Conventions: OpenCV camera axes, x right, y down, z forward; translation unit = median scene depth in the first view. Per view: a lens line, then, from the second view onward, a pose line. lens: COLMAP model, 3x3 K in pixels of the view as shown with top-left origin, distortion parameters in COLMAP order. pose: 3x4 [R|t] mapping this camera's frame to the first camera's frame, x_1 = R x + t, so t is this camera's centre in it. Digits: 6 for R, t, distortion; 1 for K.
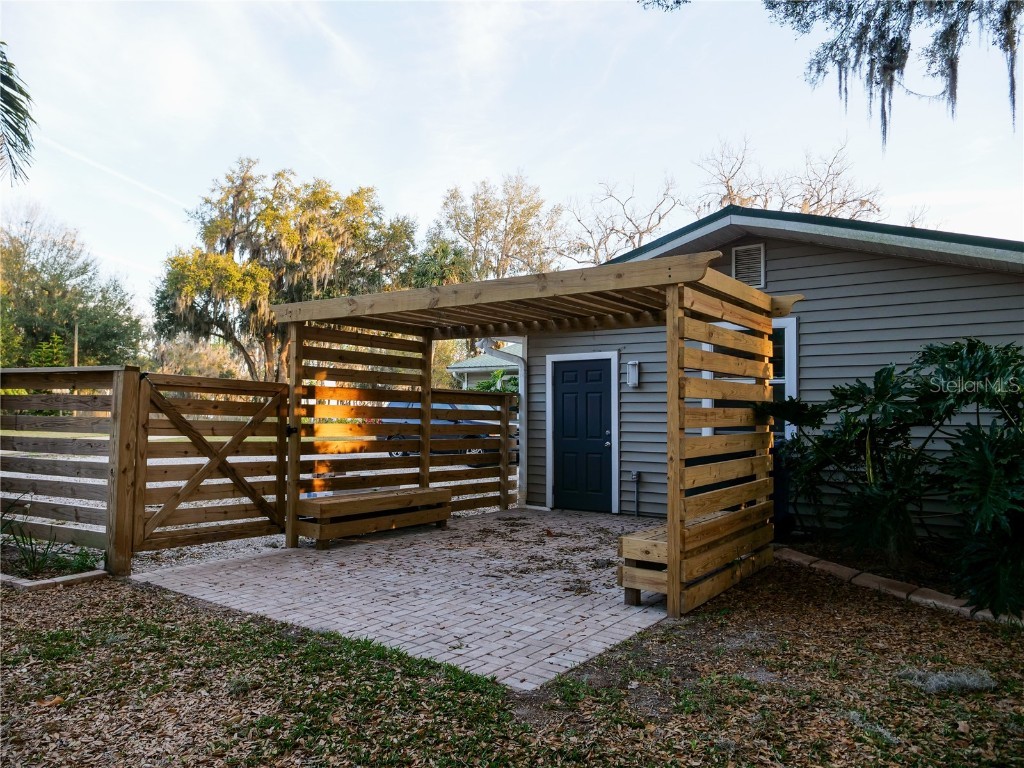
lens RADIAL K [[736.2, 0, 504.6], [0, 736.2, 383.4], [0, 0, 1]] dist [-0.015533, -0.000916]
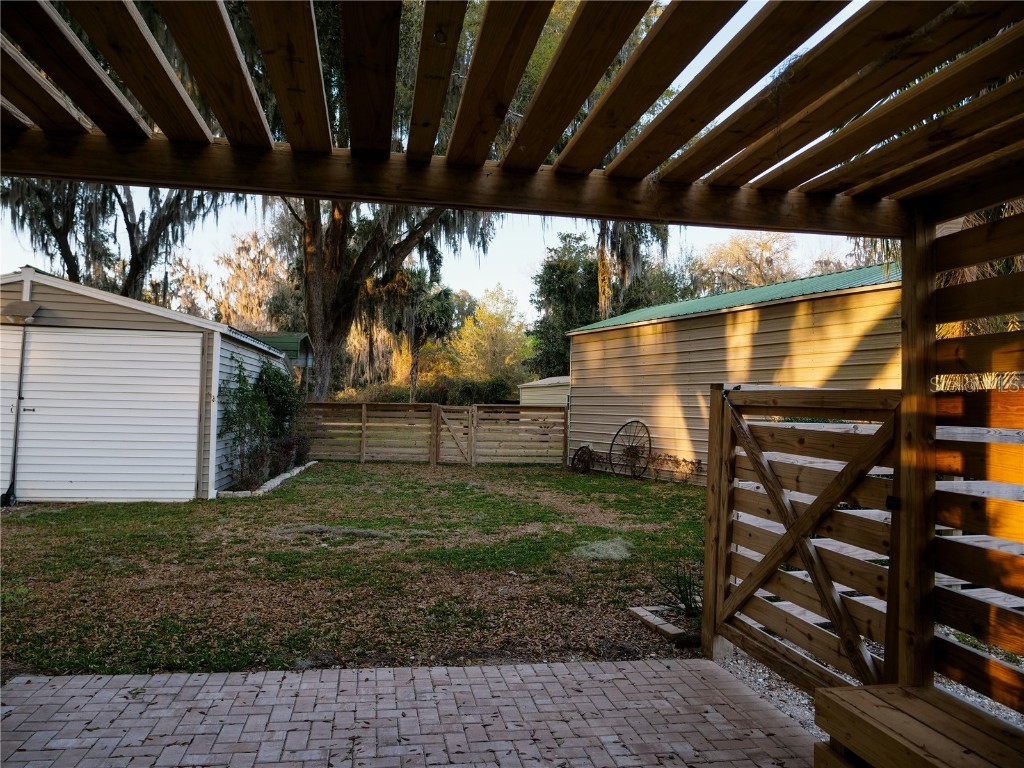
lens RADIAL K [[736.2, 0, 504.6], [0, 736.2, 383.4], [0, 0, 1]] dist [-0.015533, -0.000916]
pose [[-0.702543, -0.059359, -0.709161, 0.160217], [-0.006854, 0.997033, -0.076665, 0.031058], [0.711608, -0.049000, -0.700866, 1.155654]]
